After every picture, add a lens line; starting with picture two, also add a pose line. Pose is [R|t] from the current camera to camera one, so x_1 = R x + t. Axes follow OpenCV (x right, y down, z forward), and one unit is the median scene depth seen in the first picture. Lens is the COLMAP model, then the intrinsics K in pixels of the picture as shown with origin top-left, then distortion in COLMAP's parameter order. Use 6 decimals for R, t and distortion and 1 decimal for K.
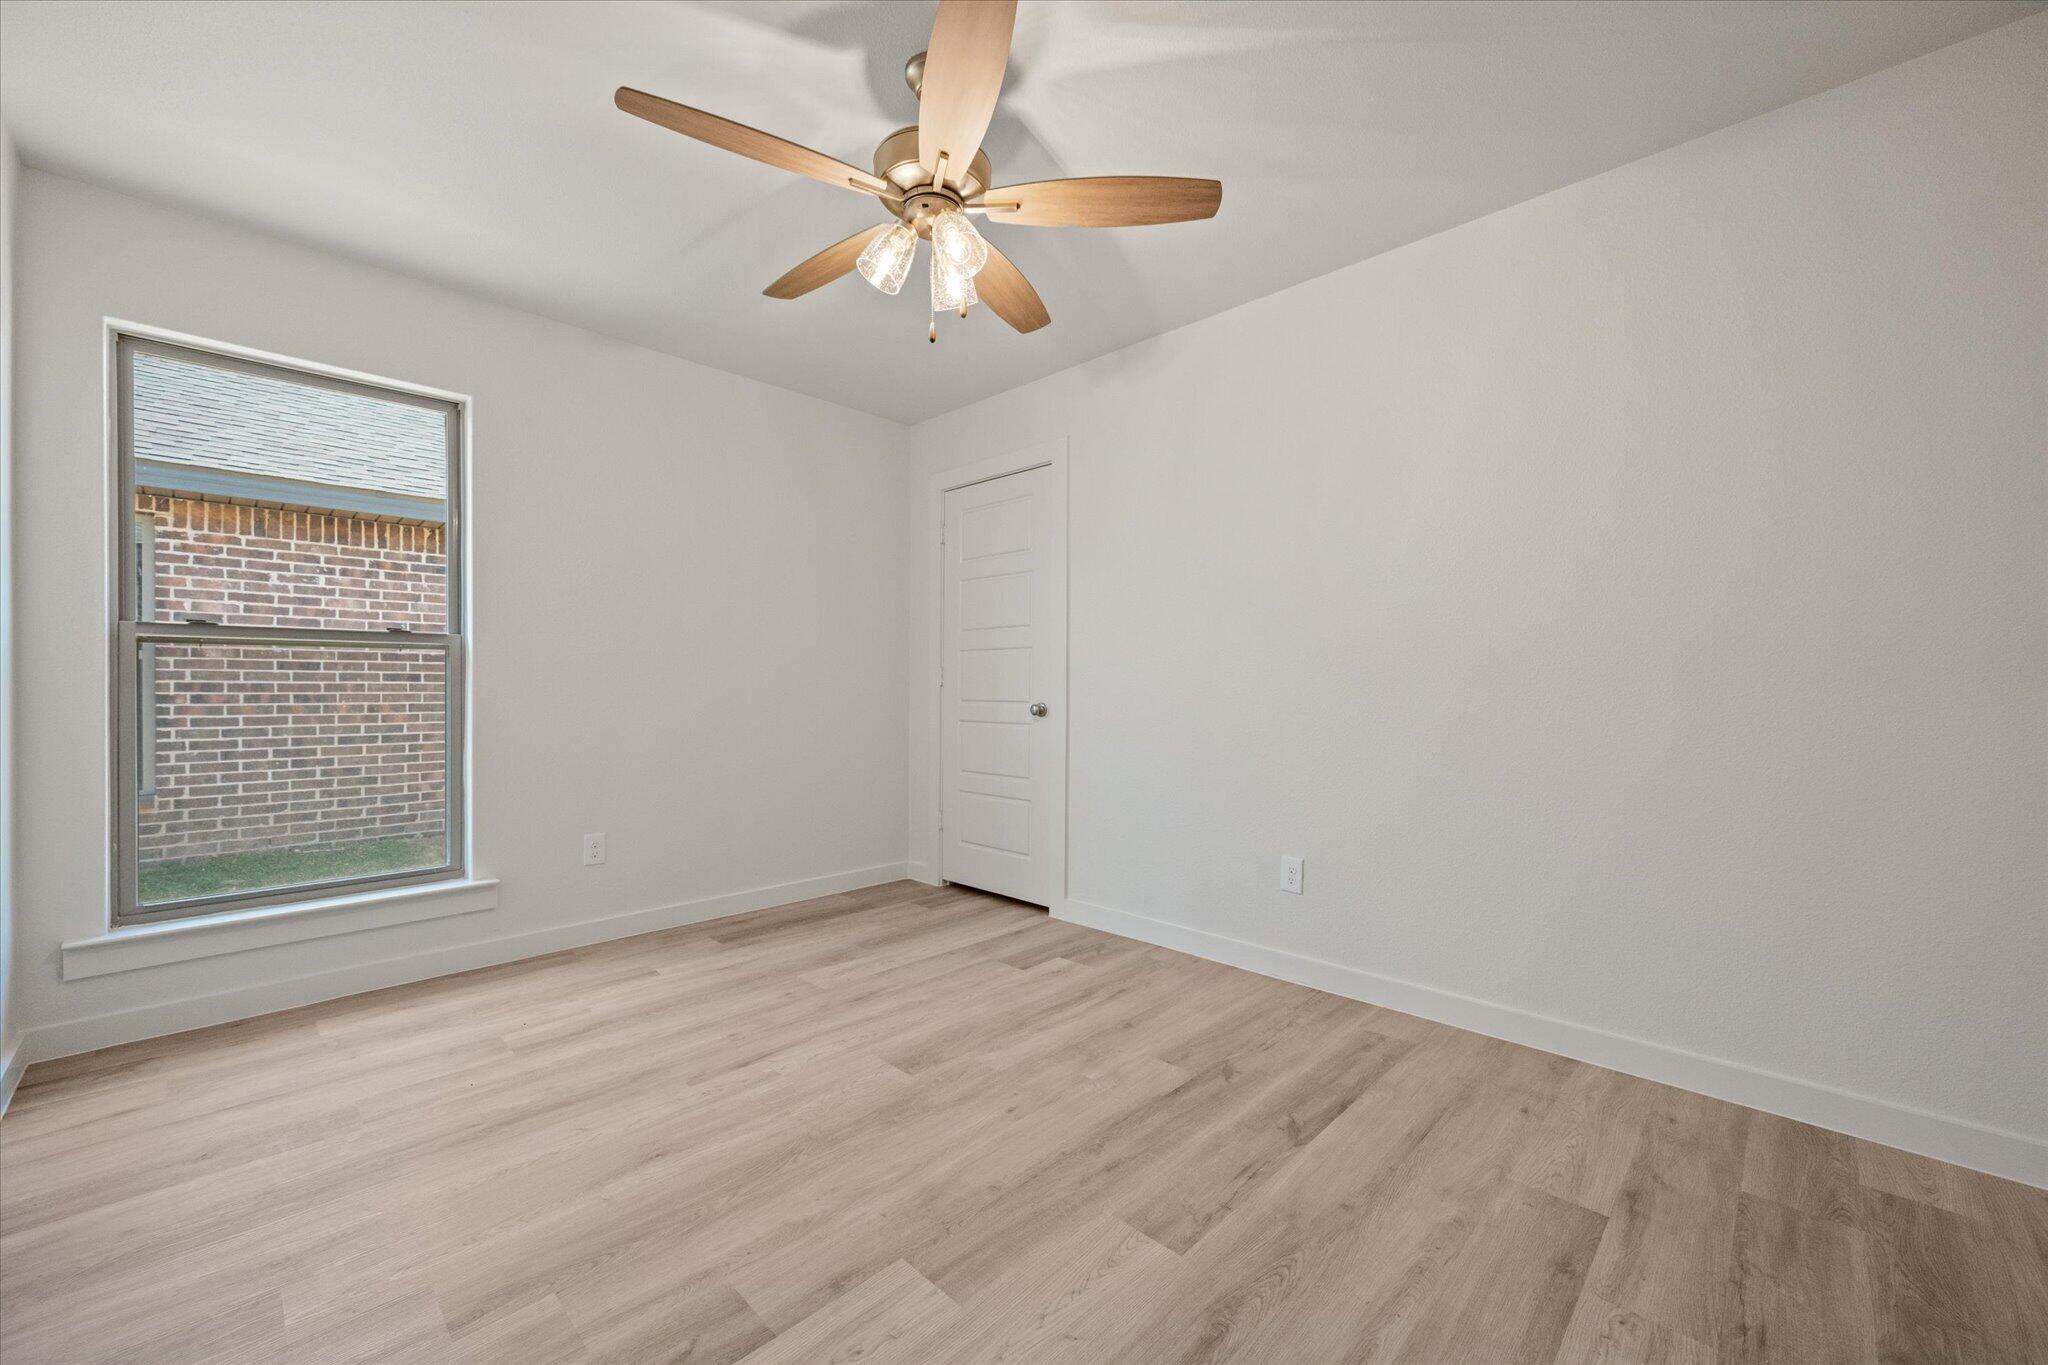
lens RADIAL K [[815.7, 0, 1030.6], [0, 815.7, 683.9], [0, 0, 1]] dist [0.003590, 0.000203]
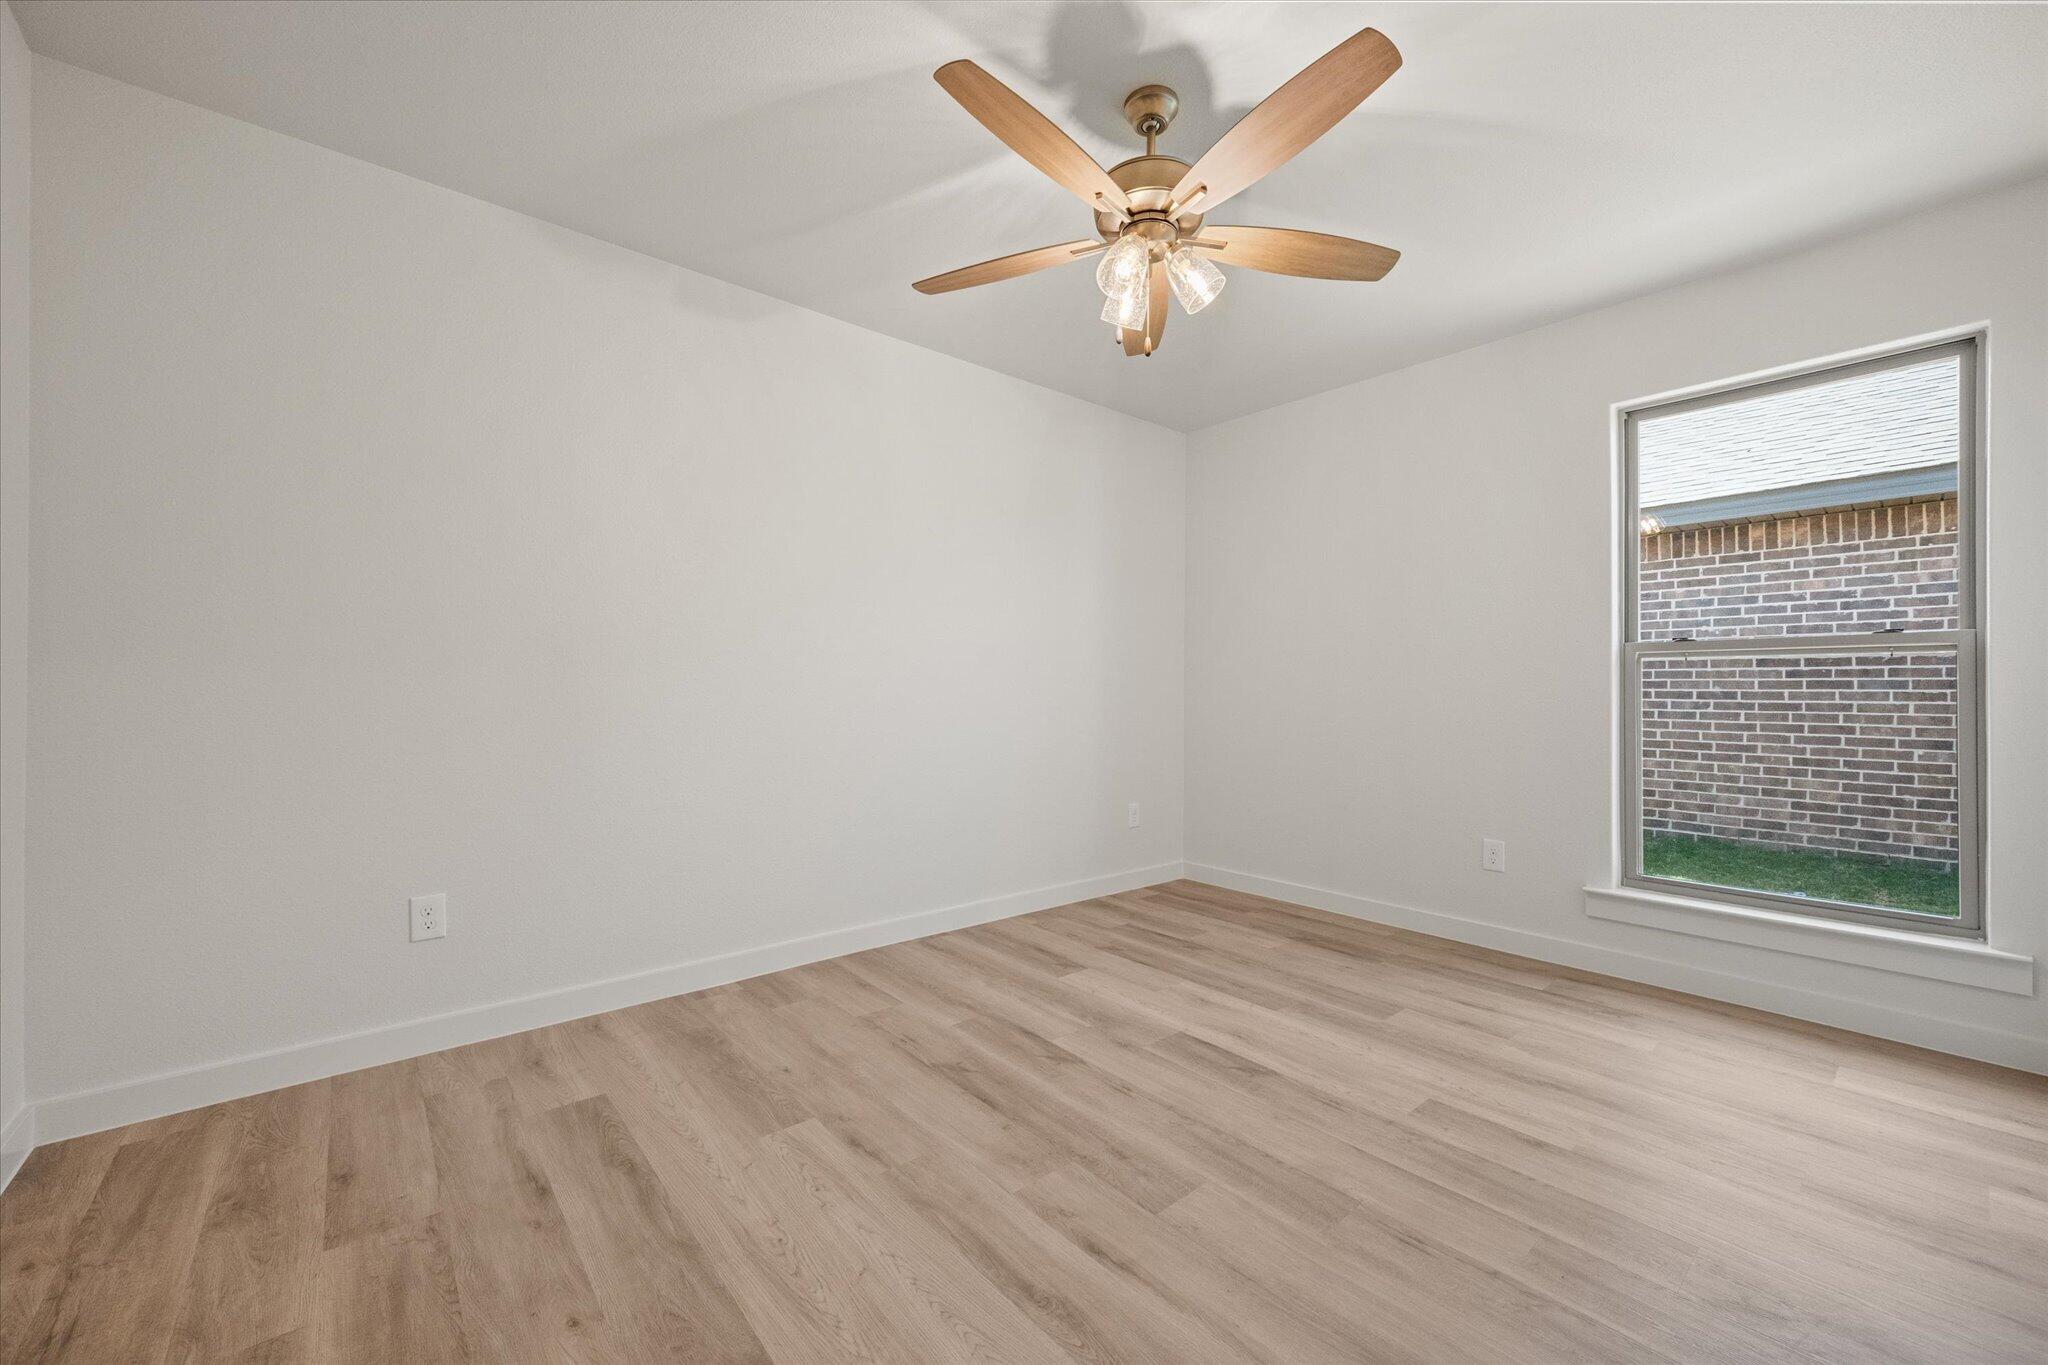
lens RADIAL K [[815.7, 0, 1030.6], [0, 815.7, 687.1], [0, 0, 1]] dist [0.003590, 0.000203]
pose [[-0.104831, -0.005817, -0.994473, 0.205116], [-0.002295, 0.999982, -0.005608, 0.001931], [0.994487, 0.001694, -0.104843, 0.208809]]
